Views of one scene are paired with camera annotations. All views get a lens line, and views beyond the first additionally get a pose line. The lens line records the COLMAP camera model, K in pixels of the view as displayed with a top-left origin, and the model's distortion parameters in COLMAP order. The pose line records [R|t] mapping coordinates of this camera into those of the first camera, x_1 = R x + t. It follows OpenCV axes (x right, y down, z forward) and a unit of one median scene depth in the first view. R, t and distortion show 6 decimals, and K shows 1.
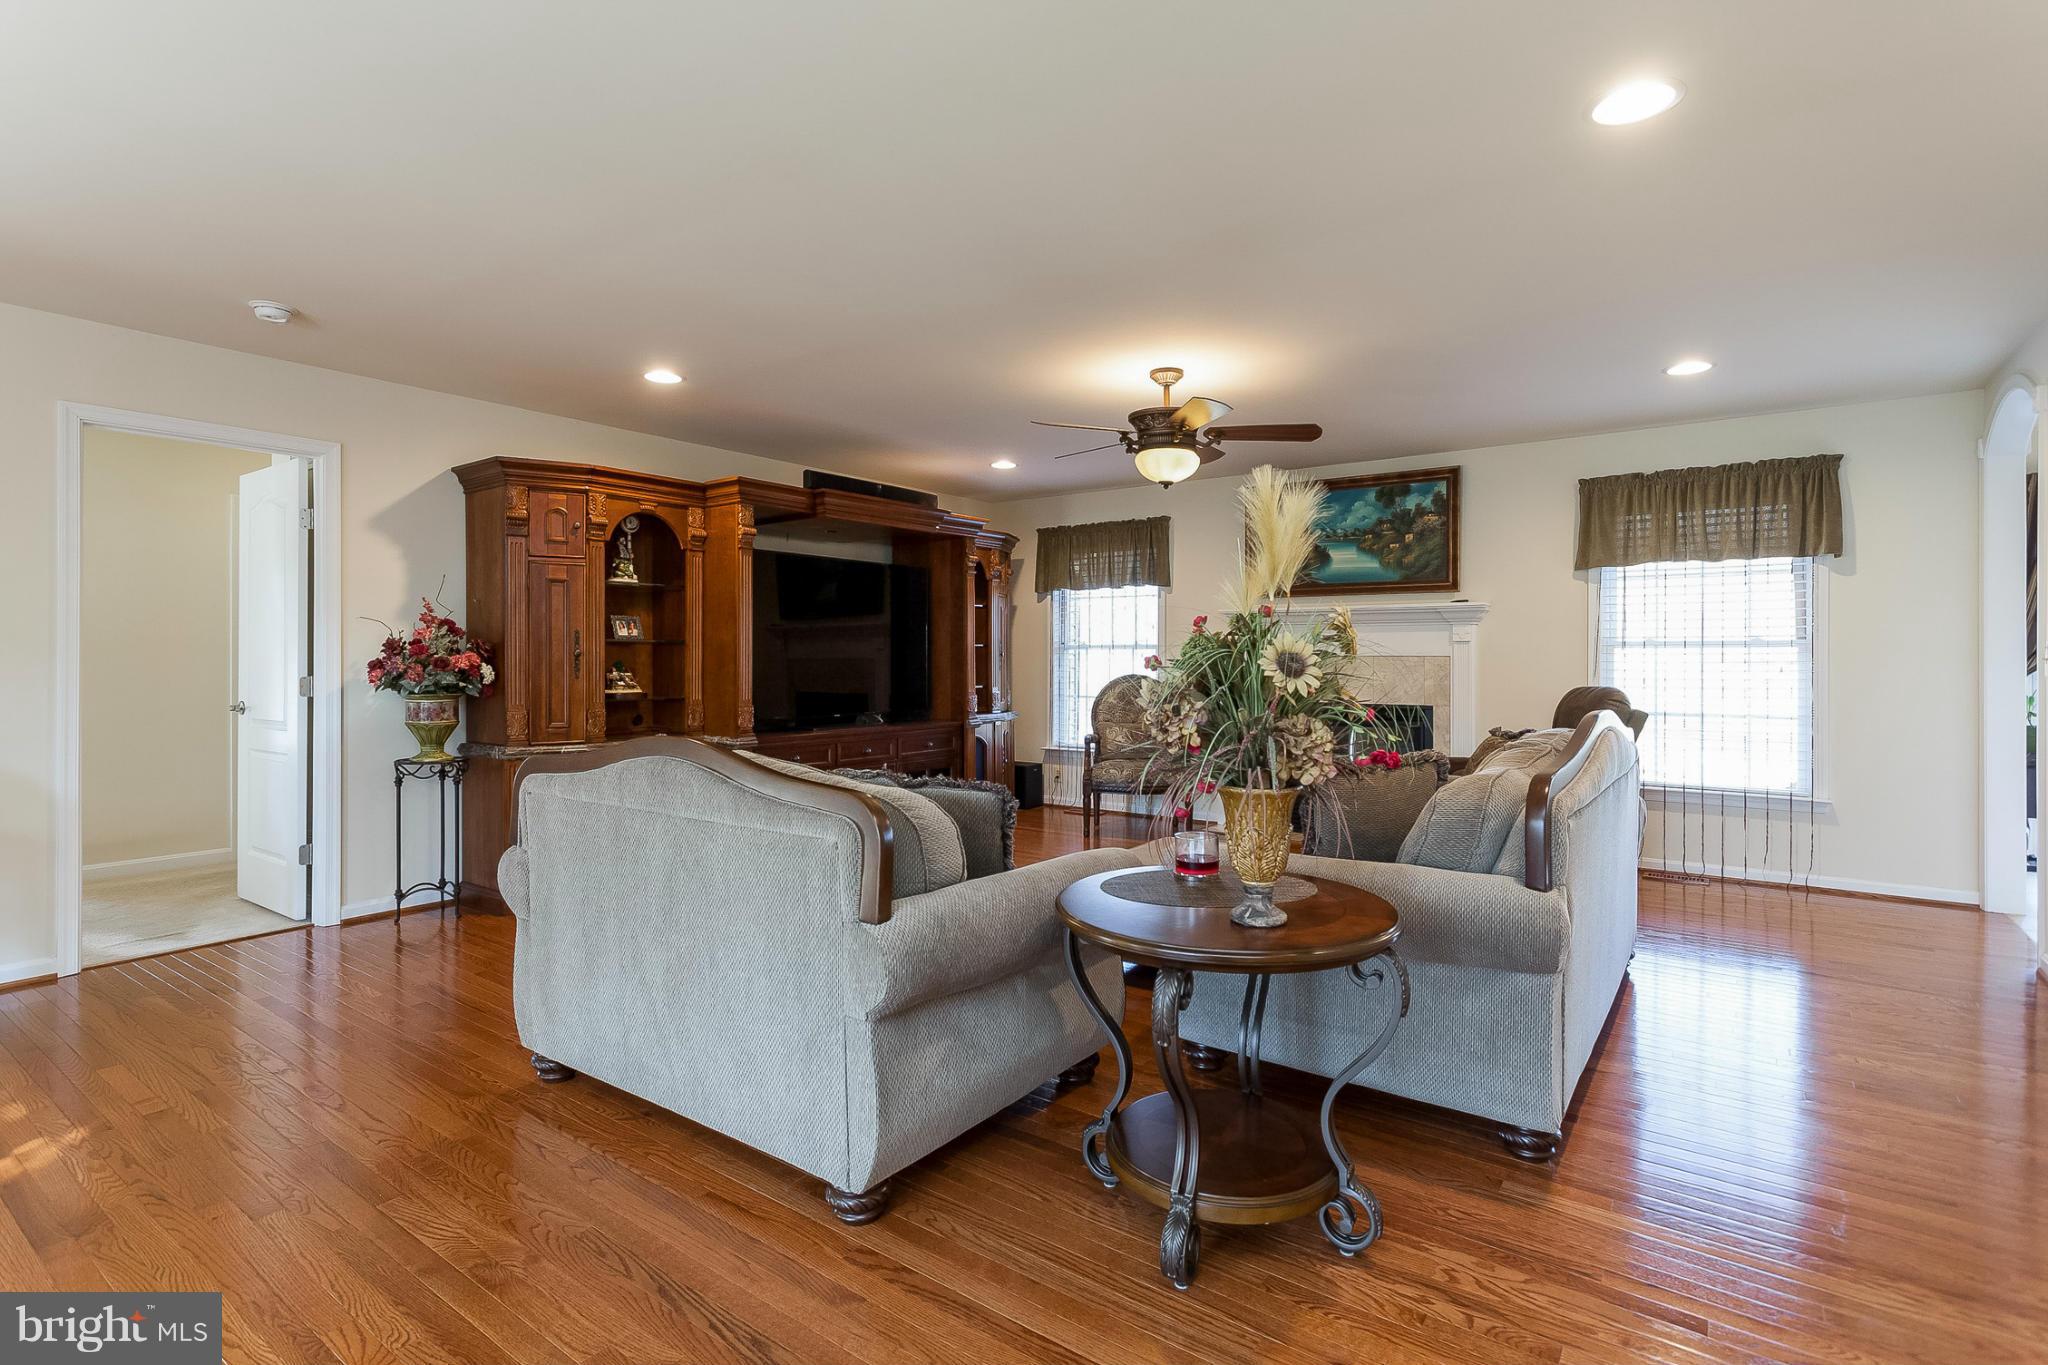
lens RADIAL K [[971.2, 0, 1016.2], [0, 971.2, 674.3], [0, 0, 1]] dist [0.009468, 0.001372]
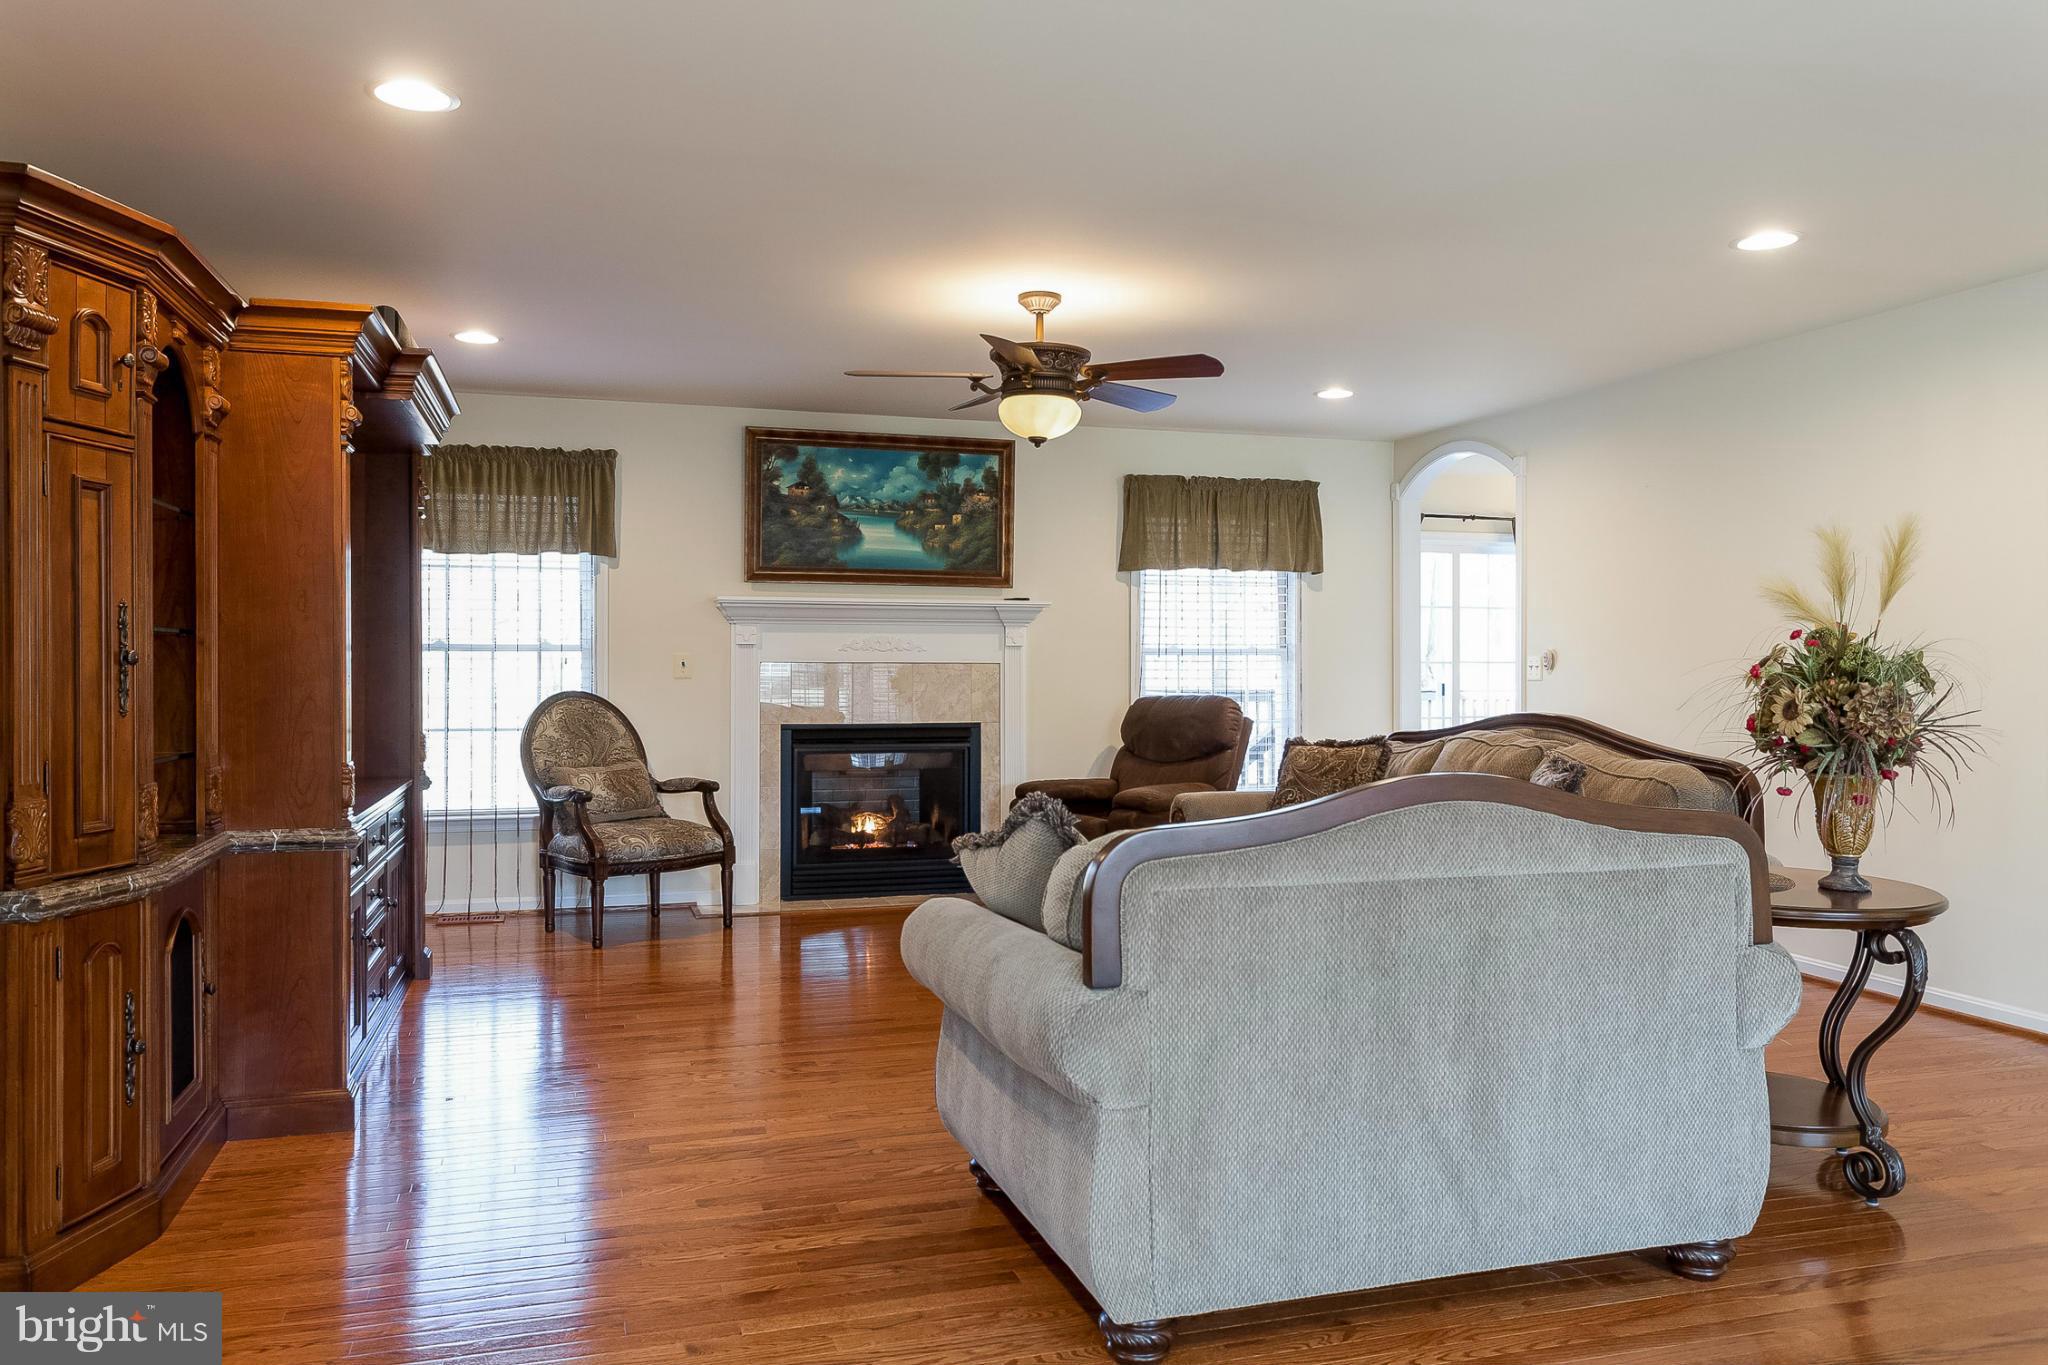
lens RADIAL K [[1444.2, 0, 1023.7], [0, 1444.2, 672.9], [0, 0, 1]] dist [-0.002352, -0.000745]
pose [[0.606460, -0.005363, 0.795096, -0.539535], [0.014577, 0.999884, -0.004374, -0.004486], [-0.794980, 0.014242, 0.606468, 0.223641]]
